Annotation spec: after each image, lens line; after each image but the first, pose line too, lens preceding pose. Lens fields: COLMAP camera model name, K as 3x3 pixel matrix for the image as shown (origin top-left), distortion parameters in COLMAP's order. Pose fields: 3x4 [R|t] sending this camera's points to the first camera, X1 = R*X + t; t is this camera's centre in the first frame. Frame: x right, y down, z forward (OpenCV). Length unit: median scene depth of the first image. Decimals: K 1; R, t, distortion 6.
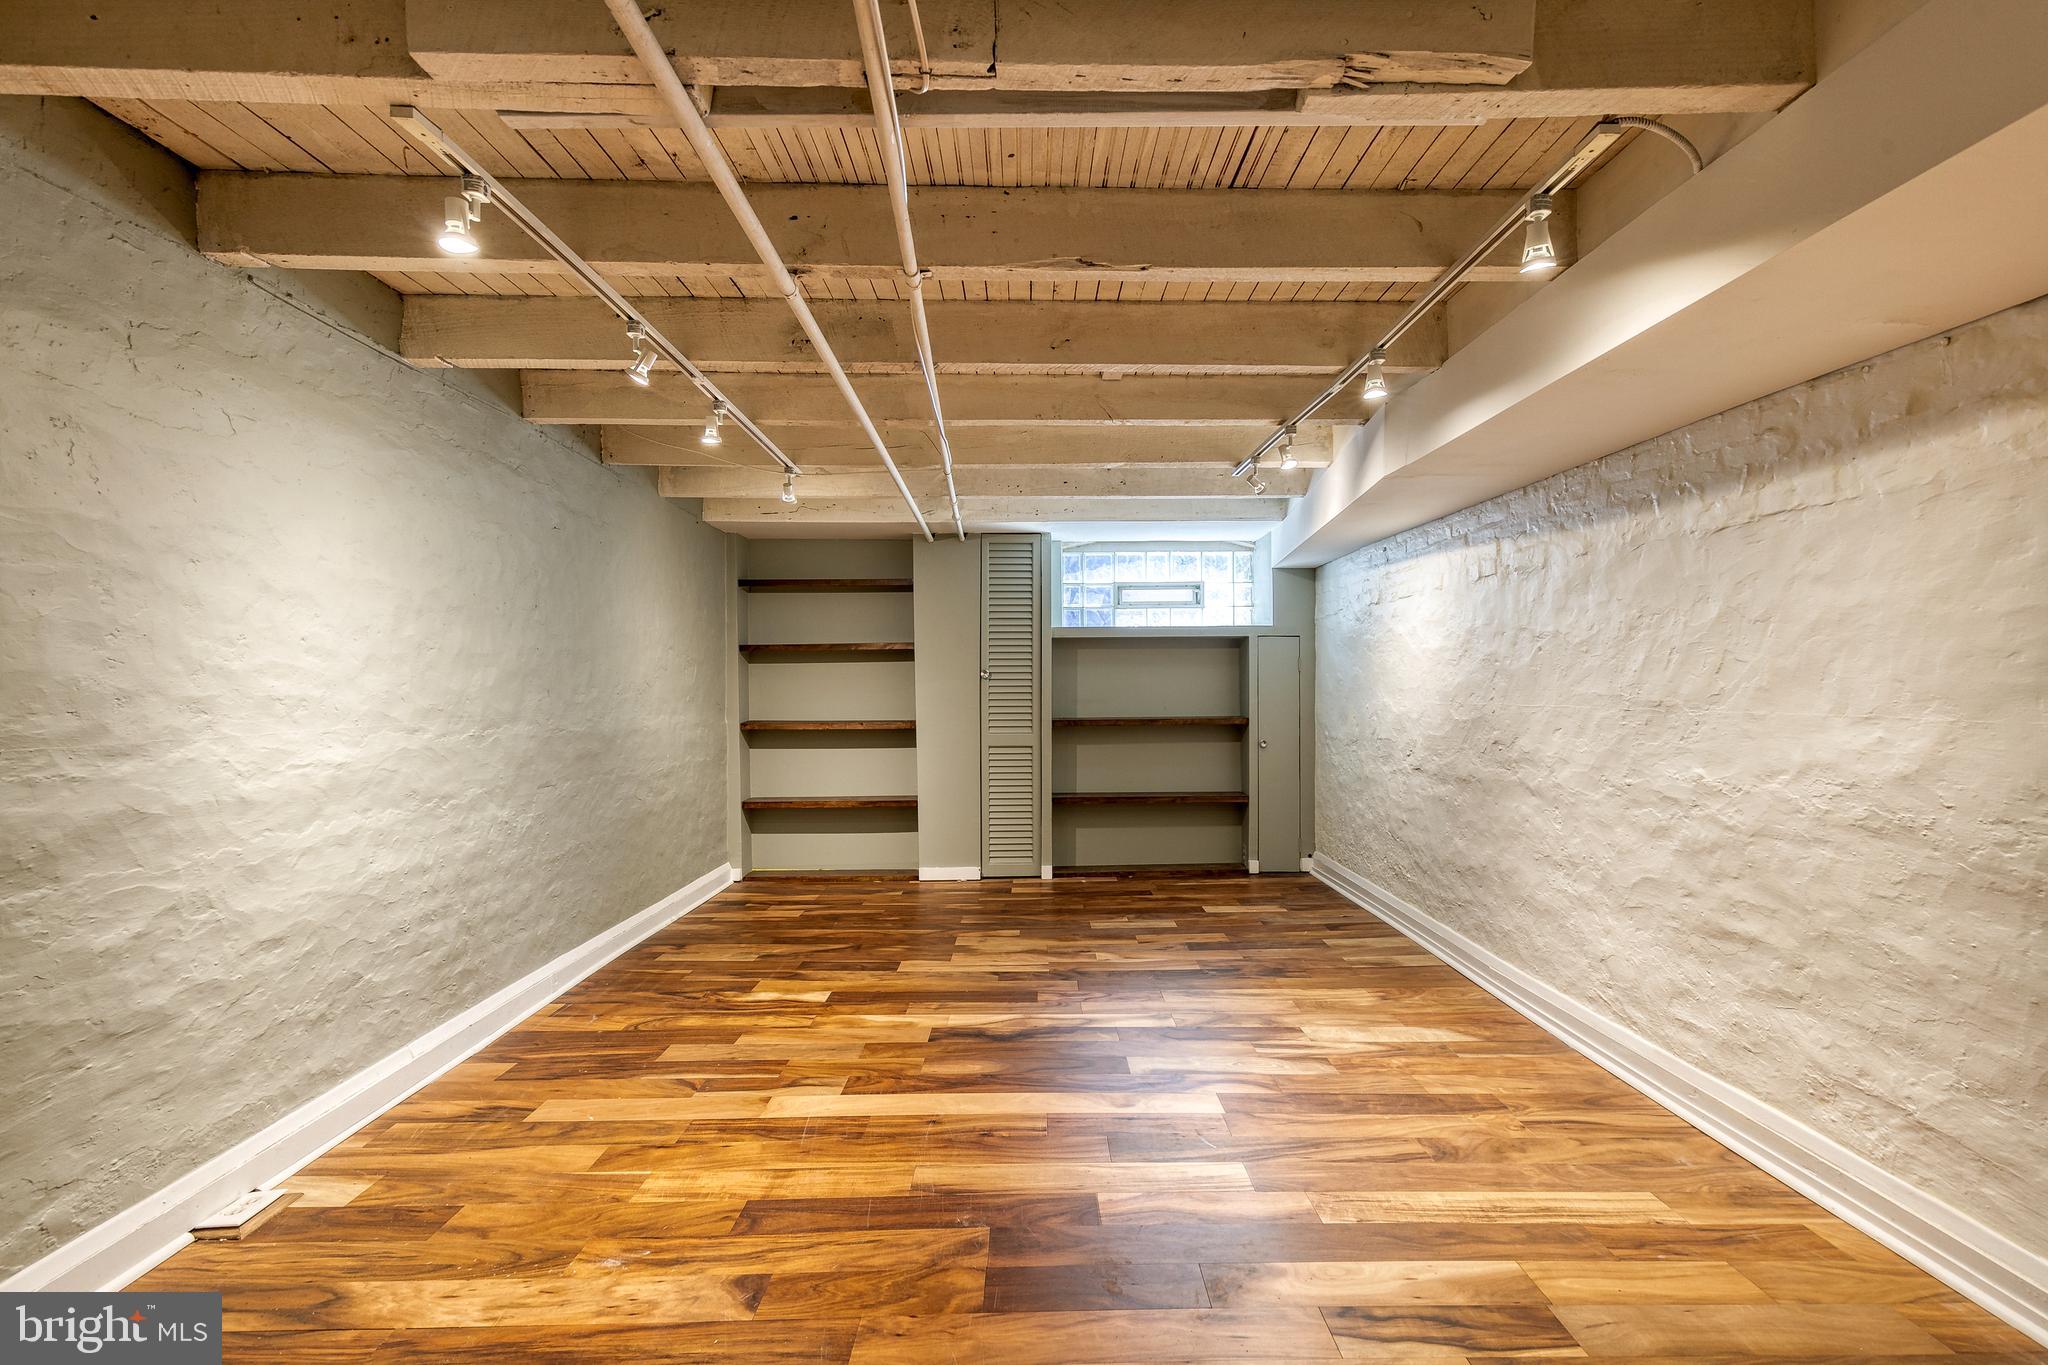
lens RADIAL K [[924.0, 0, 1029.6], [0, 924.0, 686.4], [0, 0, 1]] dist [0.012951, -0.003252]
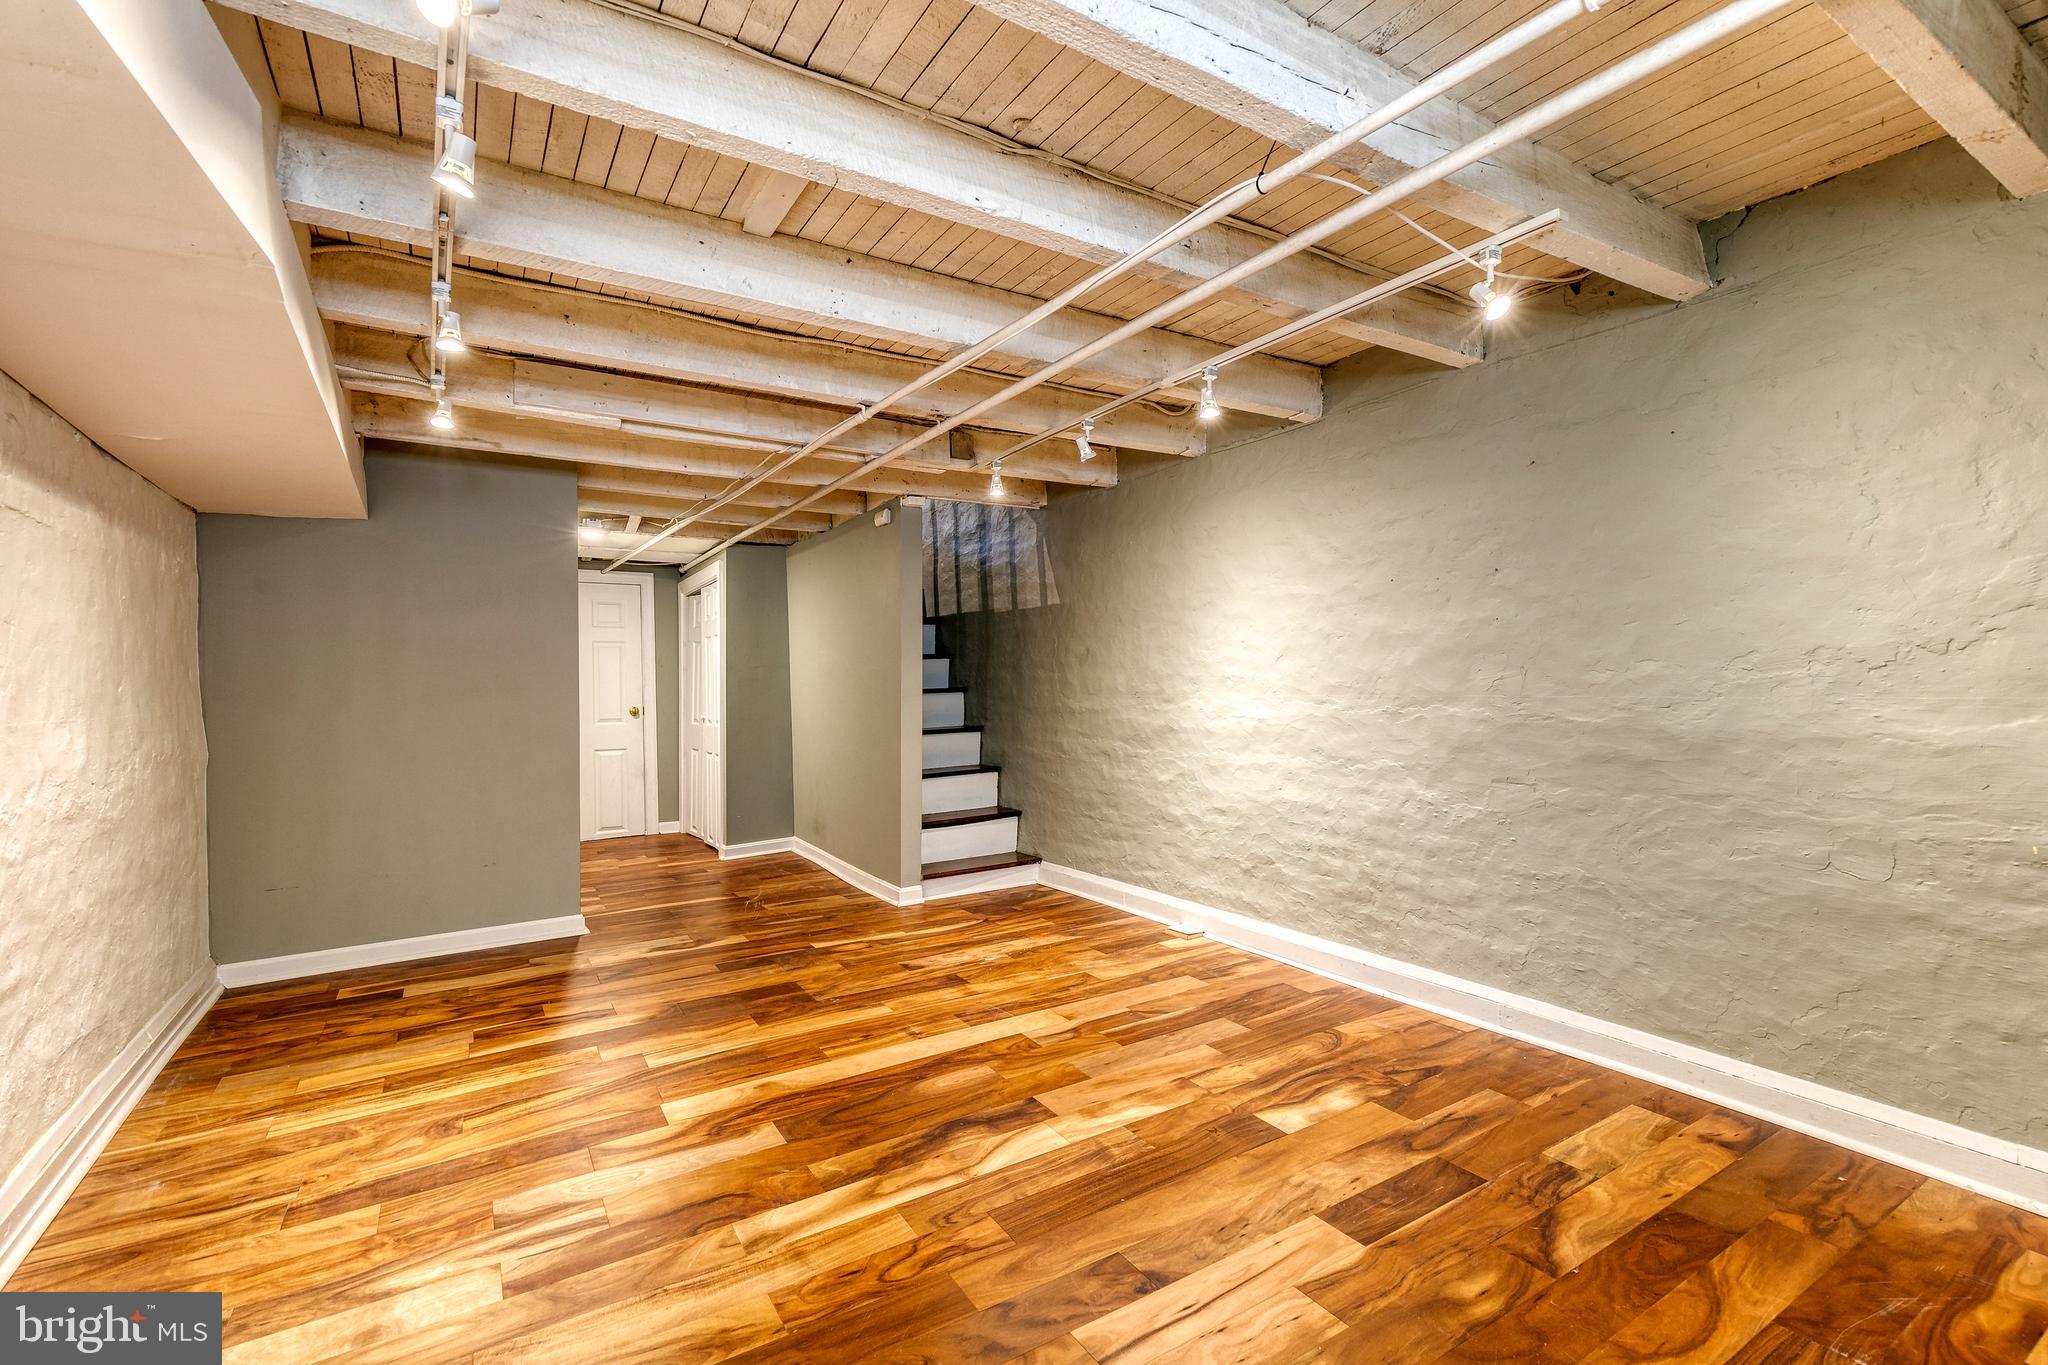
lens RADIAL K [[924.0, 0, 1051.8], [0, 924.0, 676.5], [0, 0, 1]] dist [0.012951, -0.003252]
pose [[-0.840742, 0.020379, -0.541052, 0.353150], [0.025134, 0.999683, -0.001401, 0.004534], [0.540852, -0.014777, -0.840988, 1.888377]]
